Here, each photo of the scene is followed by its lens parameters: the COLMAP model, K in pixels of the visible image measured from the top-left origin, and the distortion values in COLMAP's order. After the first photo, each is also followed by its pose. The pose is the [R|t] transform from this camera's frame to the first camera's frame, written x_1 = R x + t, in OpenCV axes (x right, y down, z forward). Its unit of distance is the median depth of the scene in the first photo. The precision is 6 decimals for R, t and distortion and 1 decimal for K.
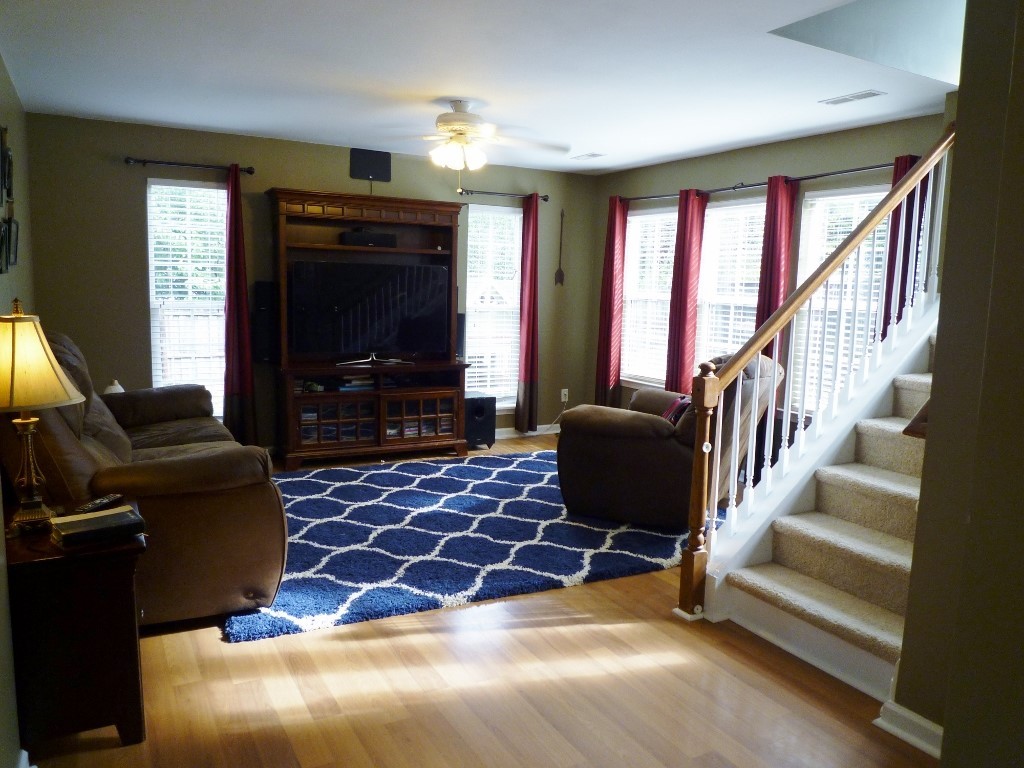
lens RADIAL K [[754.8, 0, 512.4], [0, 754.8, 380.8], [0, 0, 1]] dist [0.003230, -0.060417]
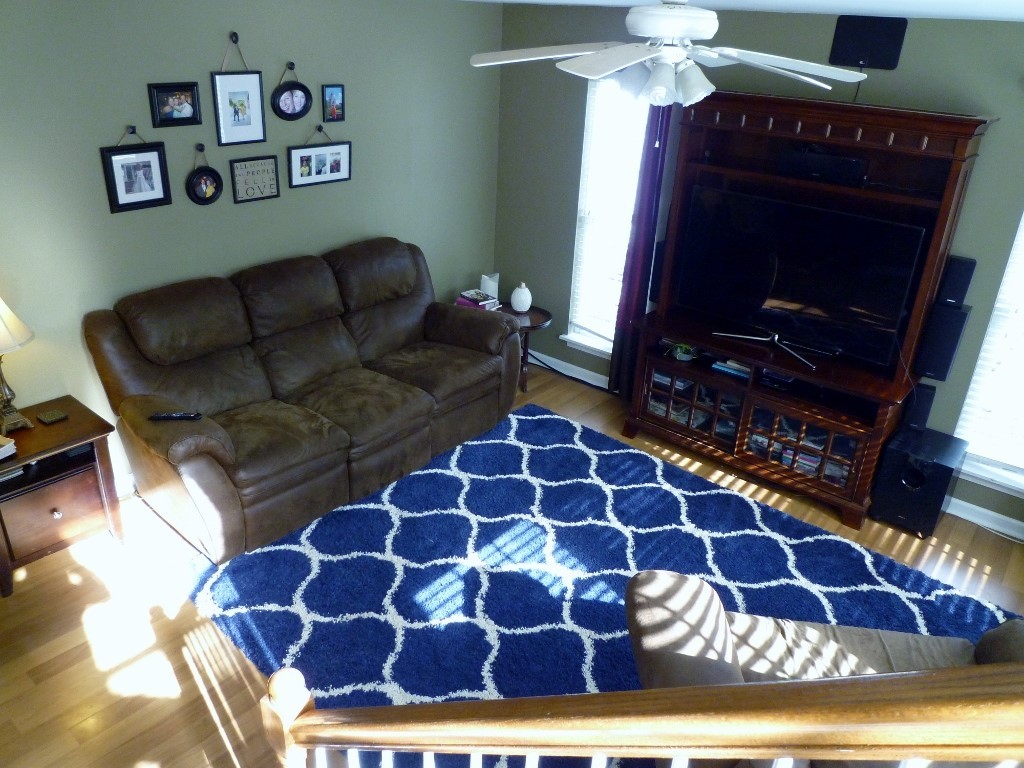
lens RADIAL K [[754.8, 0, 512.4], [0, 754.8, 380.8], [0, 0, 1]] dist [0.003230, -0.060417]
pose [[0.362467, 0.379556, -0.851208, 0.430885], [-0.153656, 0.925155, 0.347098, -0.255216], [0.919243, 0.004981, 0.393659, 0.641037]]
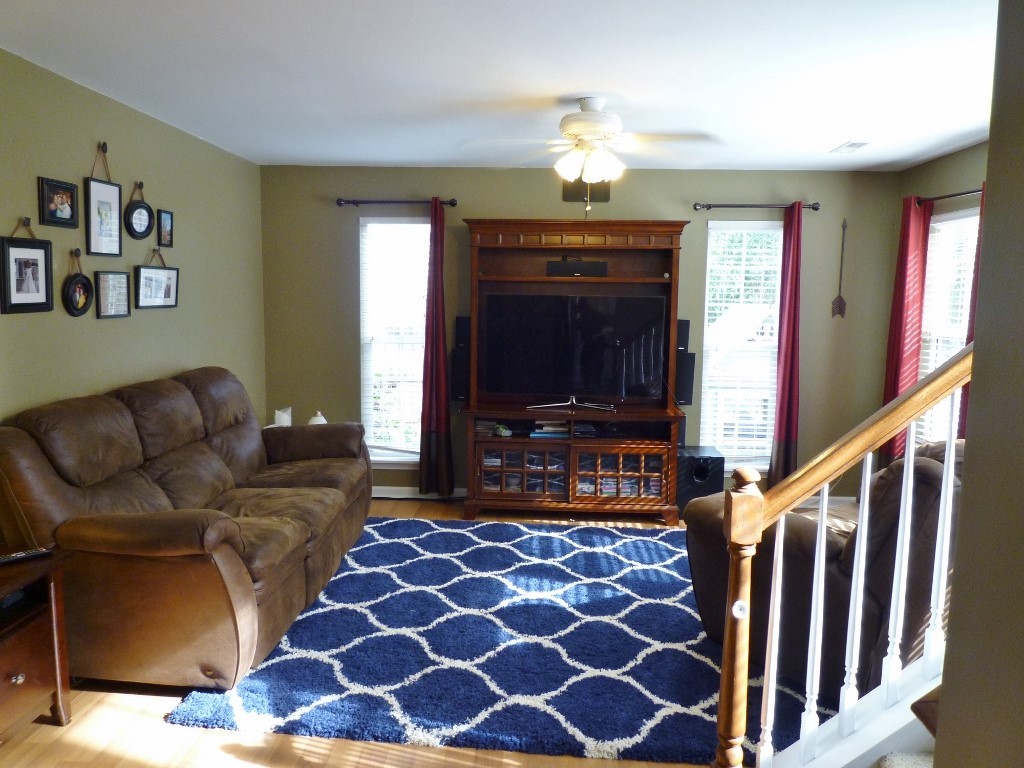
lens RADIAL K [[754.8, 0, 512.4], [0, 754.8, 380.8], [0, 0, 1]] dist [0.003230, -0.060417]
pose [[0.850897, 0.042544, -0.523607, 0.278265], [-0.057253, 0.998288, -0.011928, -0.051321], [0.522204, 0.040128, 0.851876, 0.264750]]
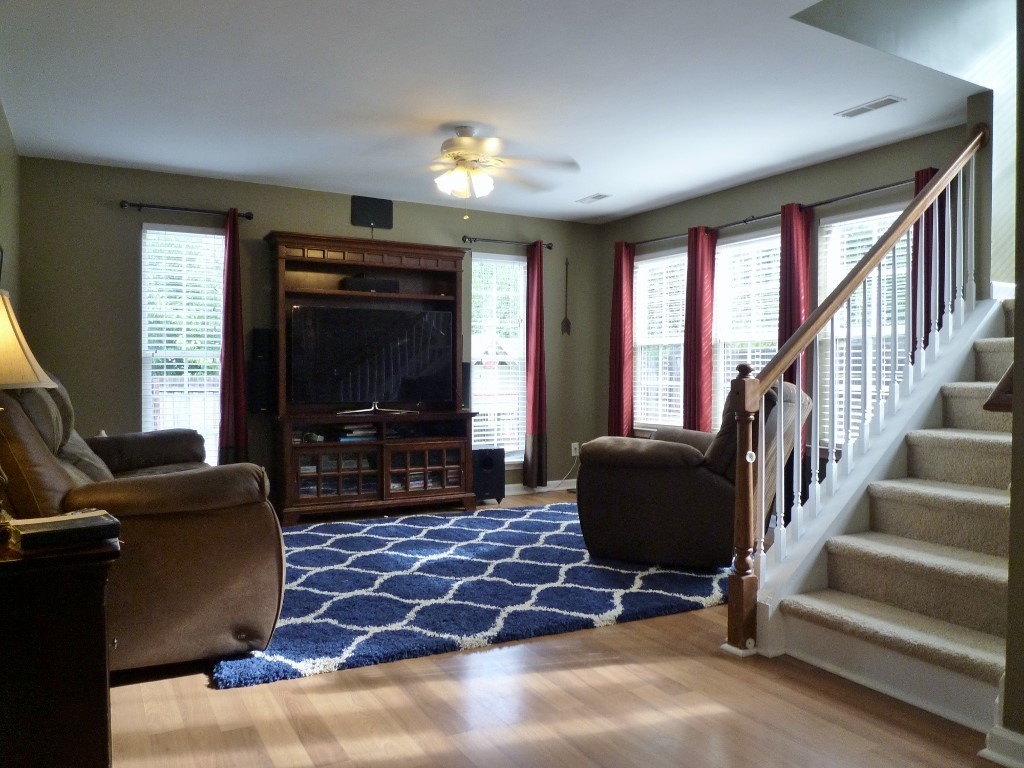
lens RADIAL K [[754.8, 0, 512.4], [0, 754.8, 380.8], [0, 0, 1]] dist [0.003230, -0.060417]
pose [[0.999706, -0.023530, 0.005832, -0.021030], [0.024047, 0.992995, -0.115680, 0.064888], [-0.003069, 0.115787, 0.993269, 0.062689]]
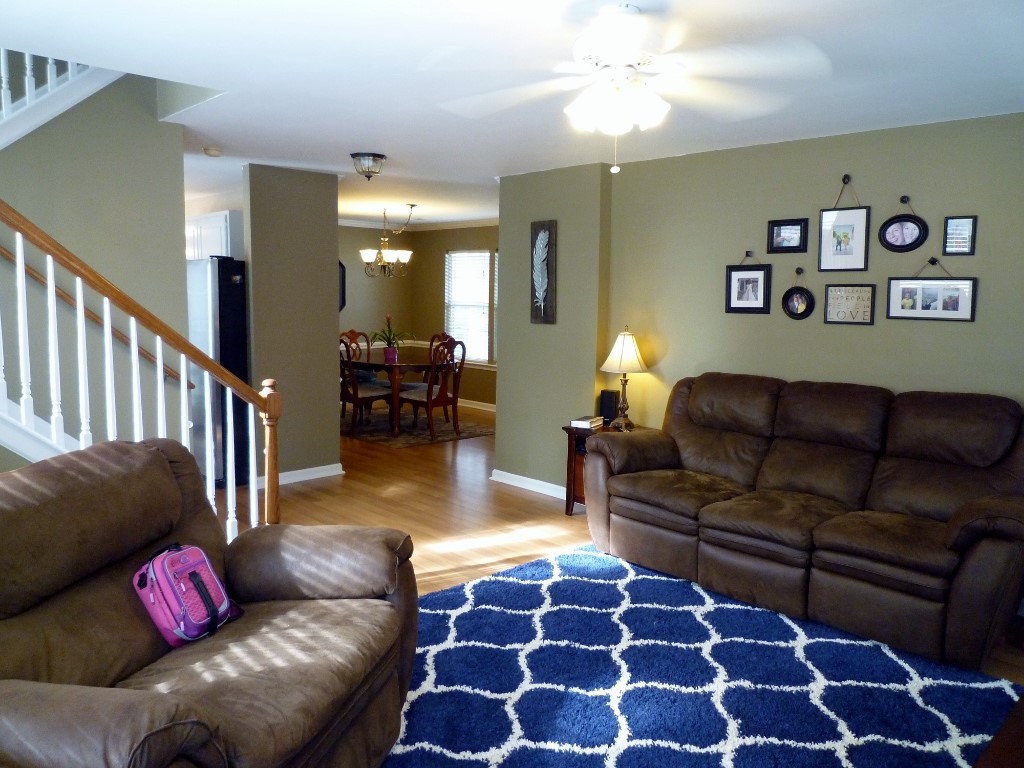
lens RADIAL K [[754.8, 0, 512.4], [0, 754.8, 380.8], [0, 0, 1]] dist [0.003230, -0.060417]
pose [[-0.963039, -0.013258, -0.269034, 0.143067], [-0.077987, 0.969734, 0.231375, -0.214091], [0.257824, 0.243804, -0.934926, 1.467554]]
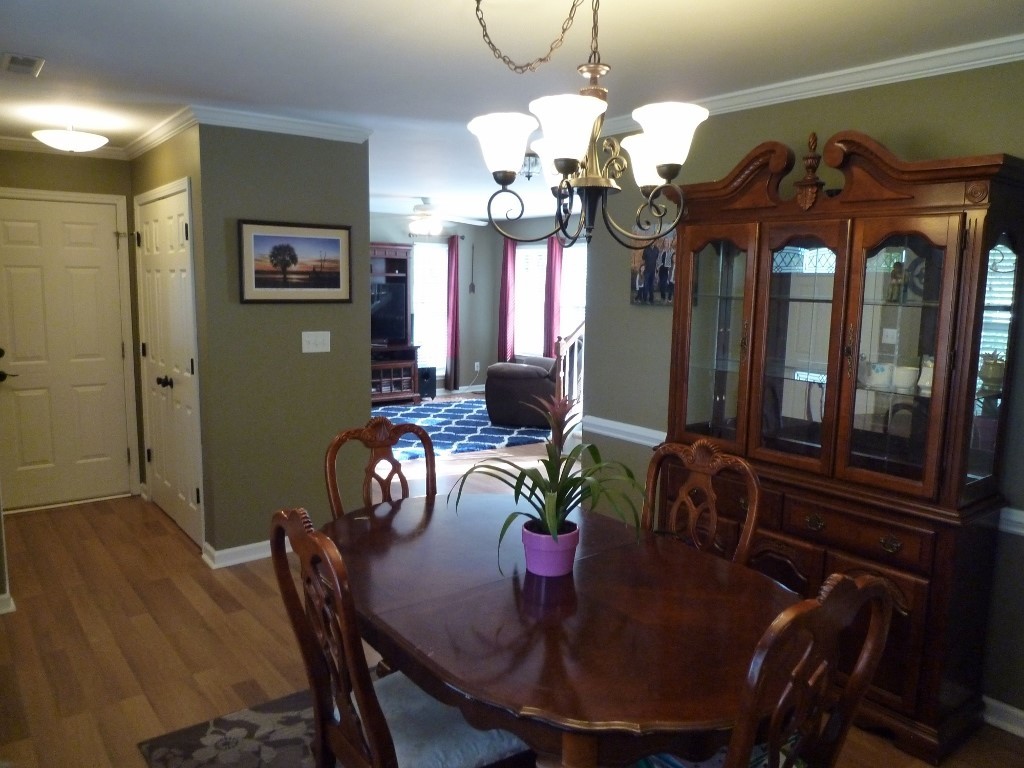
lens RADIAL K [[754.8, 0, 512.4], [0, 754.8, 380.8], [0, 0, 1]] dist [0.003230, -0.060417]
pose [[0.986940, -0.032682, 0.157737, -0.155462], [0.031615, 0.999457, 0.009270, 0.056119], [-0.157954, -0.004162, 0.987438, -0.772554]]
